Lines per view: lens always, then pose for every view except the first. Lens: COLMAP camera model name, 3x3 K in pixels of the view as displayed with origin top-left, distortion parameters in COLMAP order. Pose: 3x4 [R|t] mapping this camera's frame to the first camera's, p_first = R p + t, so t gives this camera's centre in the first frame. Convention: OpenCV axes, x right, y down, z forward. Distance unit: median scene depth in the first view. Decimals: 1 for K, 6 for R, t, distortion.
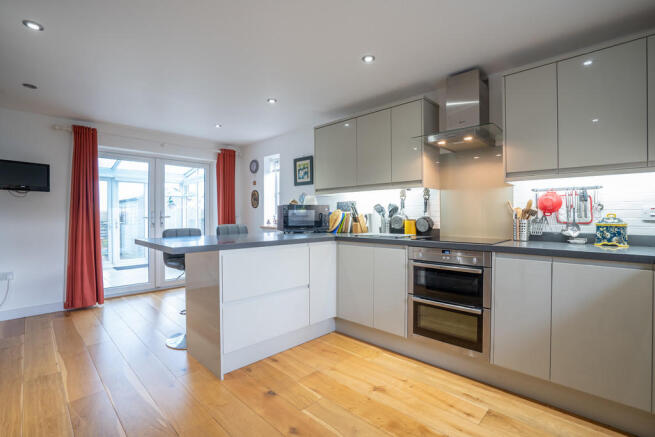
lens RADIAL K [[302.5, 0, 326.4], [0, 302.5, 217.6], [0, 0, 1]] dist [-0.004094, 0.000558]
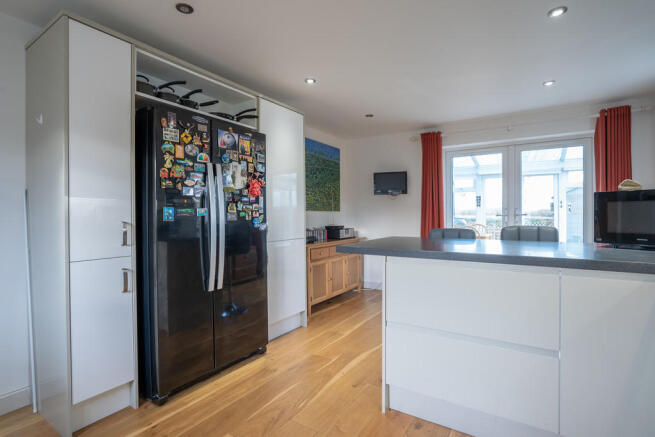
lens RADIAL K [[327.5, 0, 325.5], [0, 327.5, 214.8], [0, 0, 1]] dist [-0.001525, -0.000052]
pose [[0.210352, 0.005560, -0.977610, 0.256696], [-0.007712, 0.999962, 0.004027, -0.003086], [0.977595, 0.006692, 0.210387, 0.338958]]
